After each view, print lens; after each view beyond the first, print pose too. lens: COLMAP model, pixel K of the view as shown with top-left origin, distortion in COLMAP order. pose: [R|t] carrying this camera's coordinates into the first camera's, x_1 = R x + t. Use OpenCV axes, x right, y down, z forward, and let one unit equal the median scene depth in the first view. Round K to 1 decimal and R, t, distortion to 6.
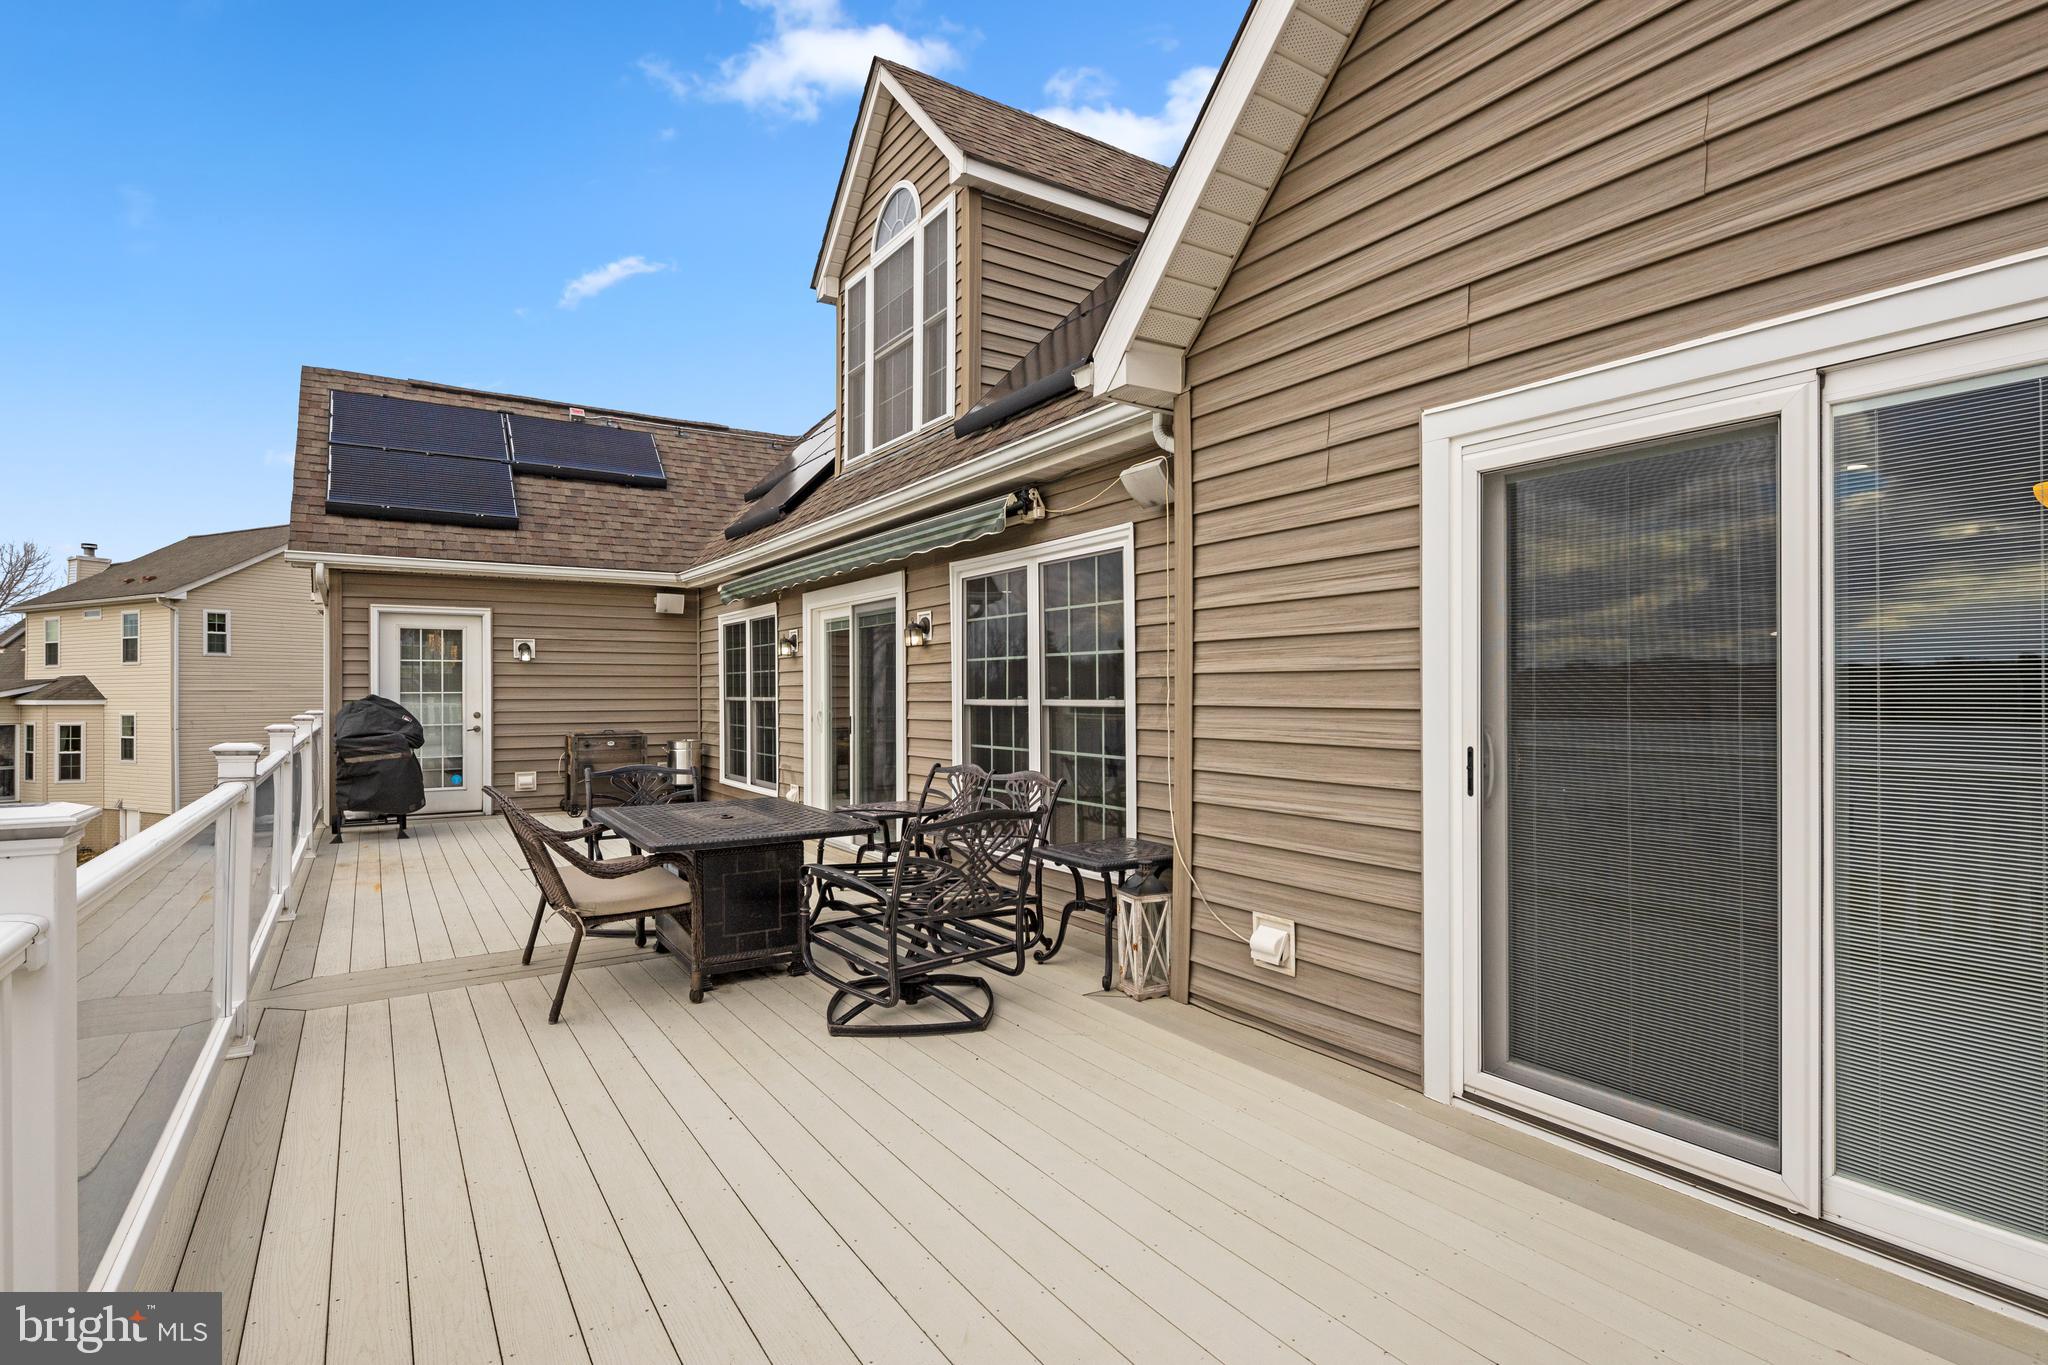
lens RADIAL K [[1019.4, 0, 1037.0], [0, 1019.4, 685.4], [0, 0, 1]] dist [0.005218, 0.000301]
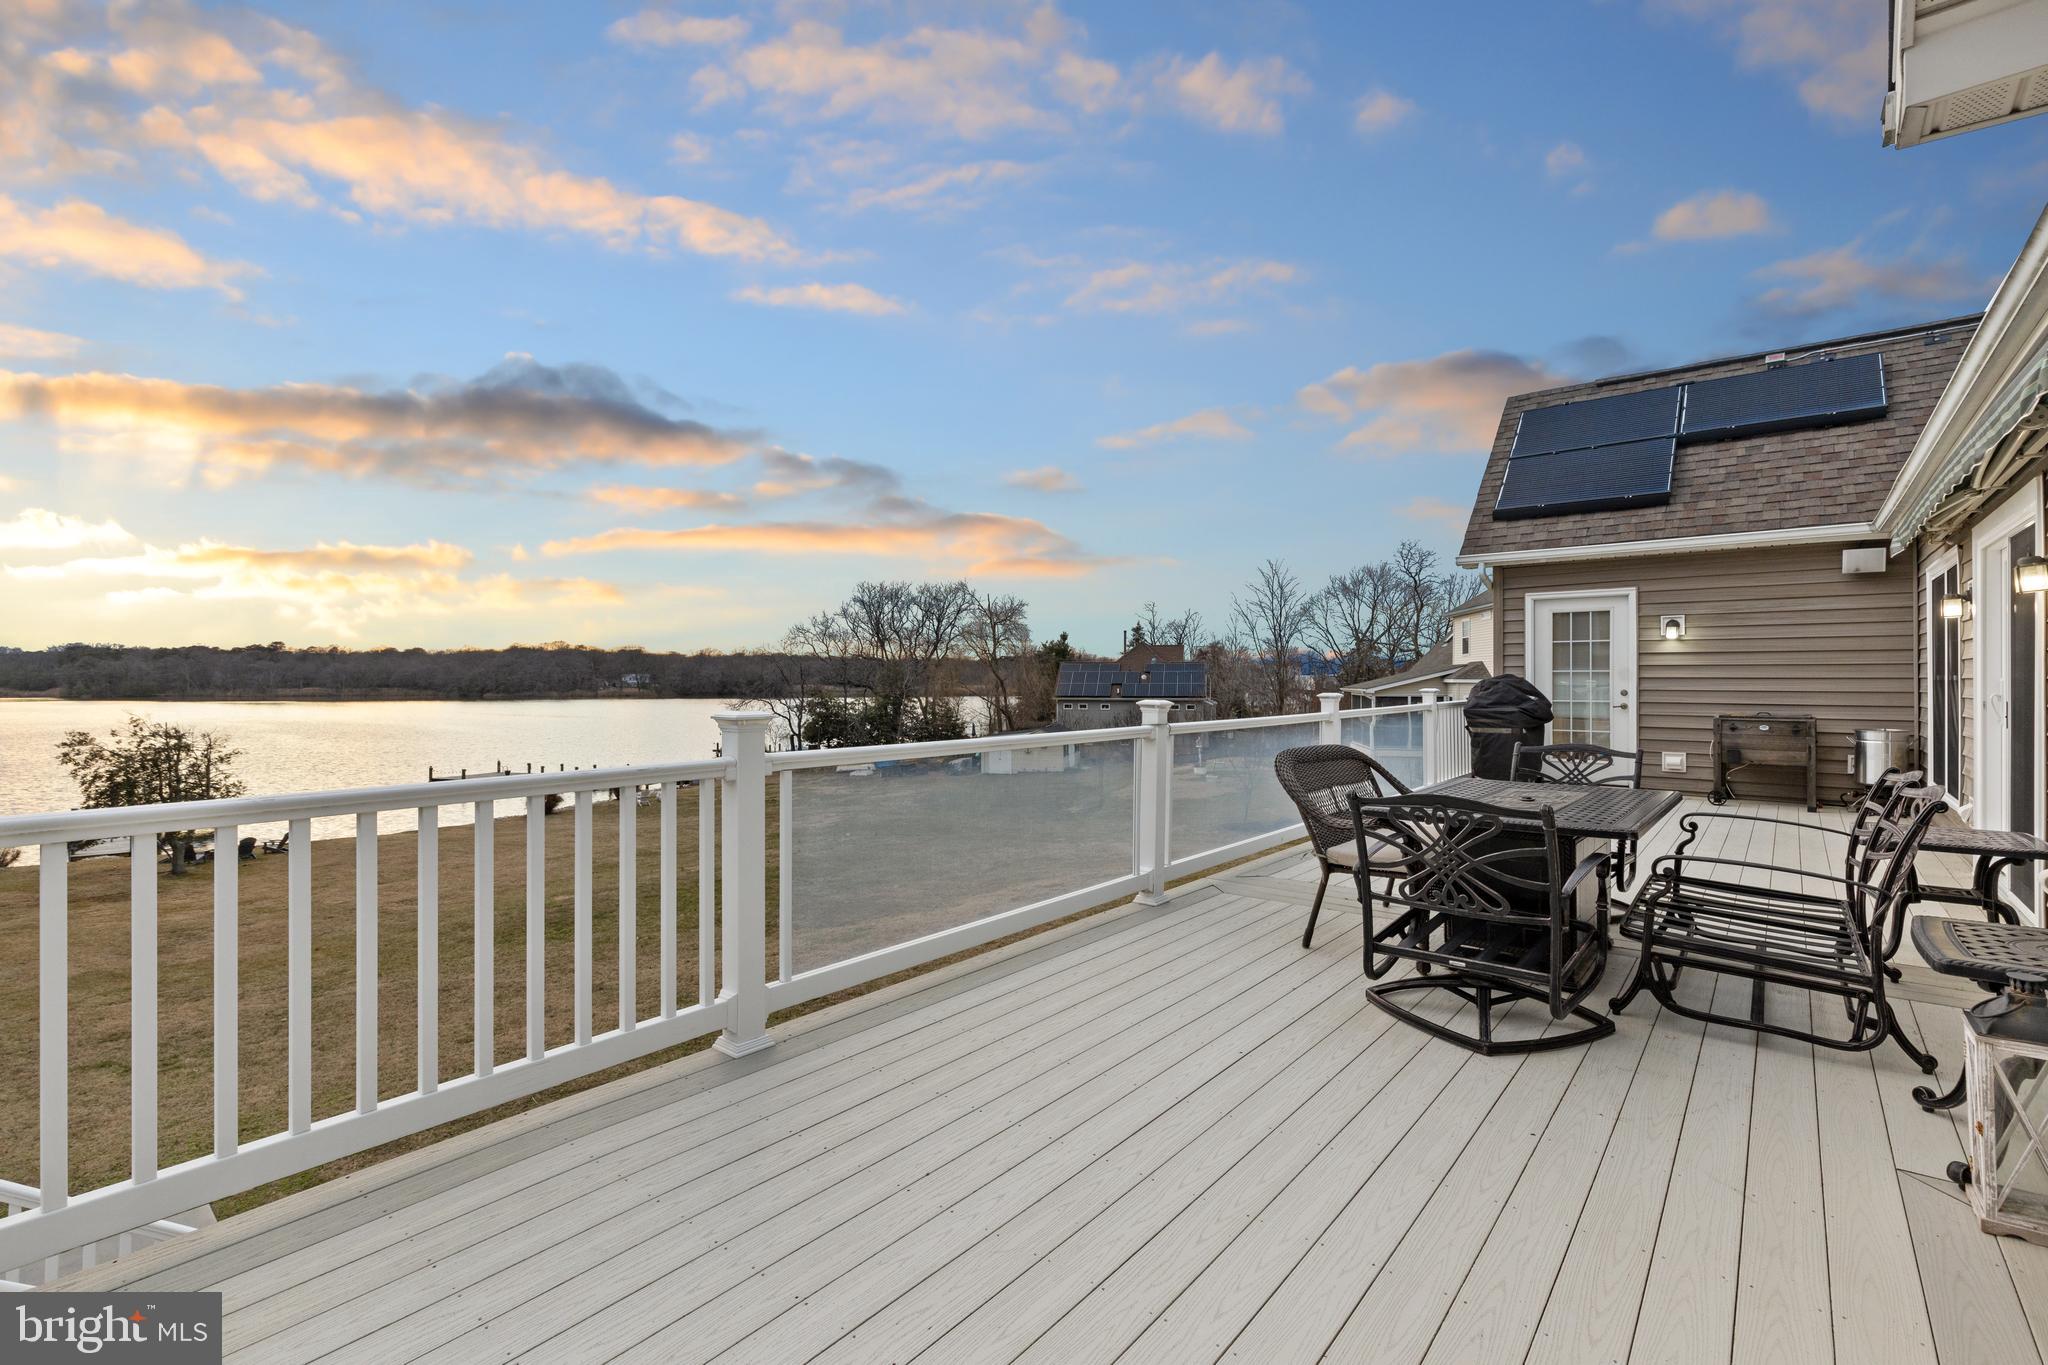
lens RADIAL K [[923.4, 0, 1008.0], [0, 923.4, 677.3], [0, 0, 1]] dist [0.003753, -0.000728]
pose [[0.265428, 0.003586, -0.964124, 0.179188], [0.005444, 0.999972, 0.005218, 0.005285], [0.964115, -0.006633, 0.265401, 0.155210]]
